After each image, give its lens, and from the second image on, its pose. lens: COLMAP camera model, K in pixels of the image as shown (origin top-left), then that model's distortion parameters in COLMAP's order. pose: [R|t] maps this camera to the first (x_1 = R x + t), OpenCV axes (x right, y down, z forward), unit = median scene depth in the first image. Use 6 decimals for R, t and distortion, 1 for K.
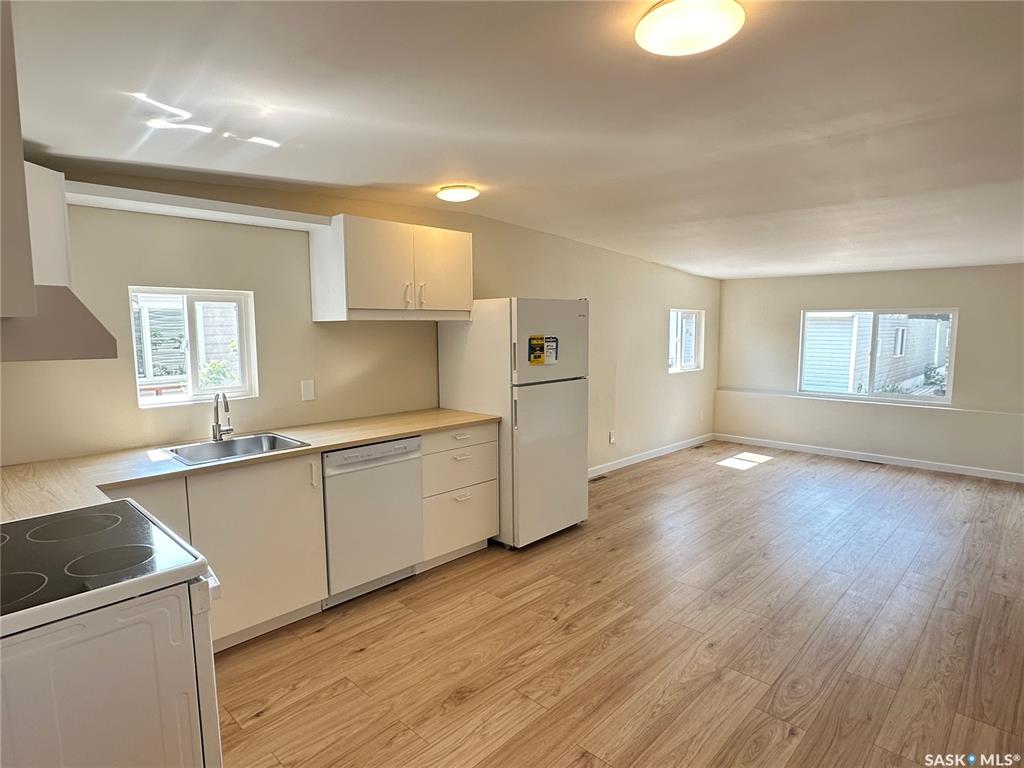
lens RADIAL K [[570.2, 0, 514.2], [0, 570.2, 386.7], [0, 0, 1]] dist [-0.006769, 0.001574]
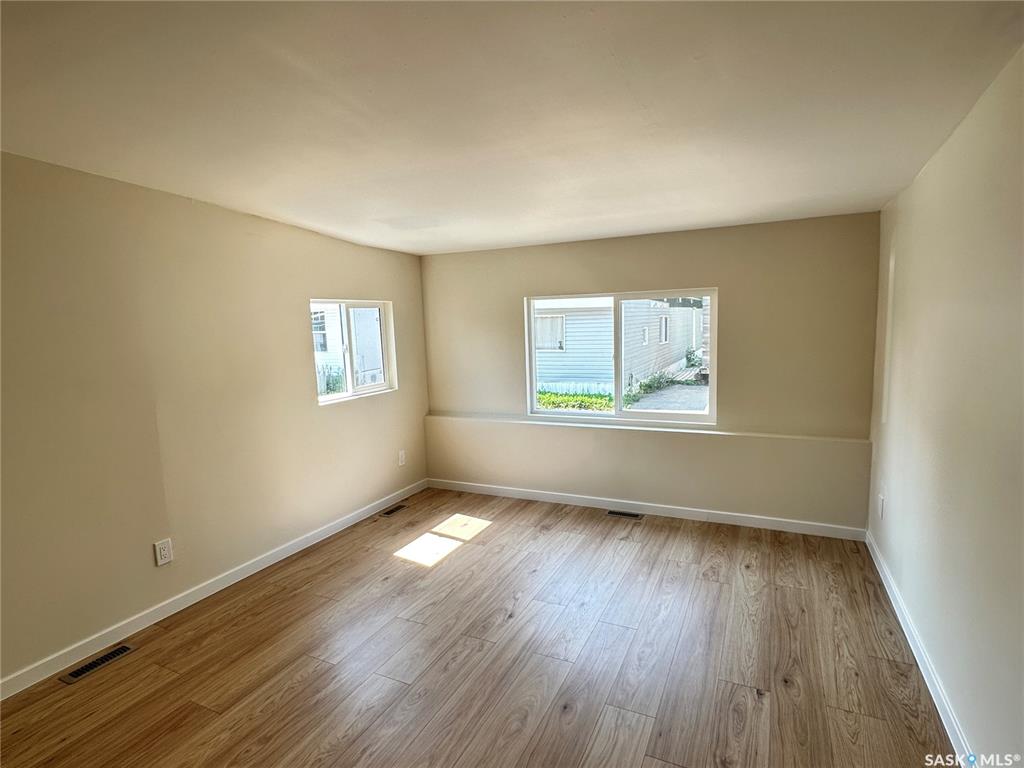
lens RADIAL K [[547.2, 0, 512.3], [0, 547.2, 385.8], [0, 0, 1]] dist [-0.004341, 0.000428]
pose [[0.948801, -0.070254, 0.307964, 0.400572], [0.067426, 0.997527, 0.019830, -0.059486], [-0.308596, 0.001950, 0.951191, 0.535162]]
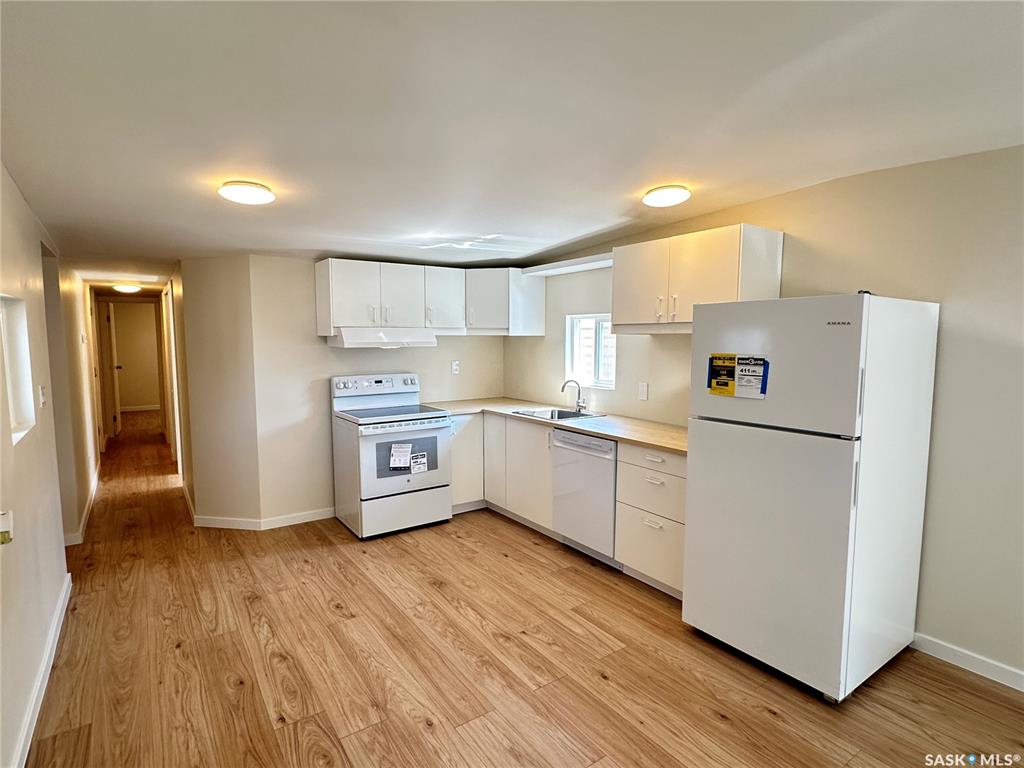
lens RADIAL K [[547.2, 0, 514.7], [0, 547.2, 385.0], [0, 0, 1]] dist [-0.004341, 0.000428]
pose [[-0.206756, 0.089946, -0.974249, 0.769460], [-0.104427, 0.988048, 0.113382, -0.102269], [0.972804, 0.125180, -0.194892, 0.885668]]
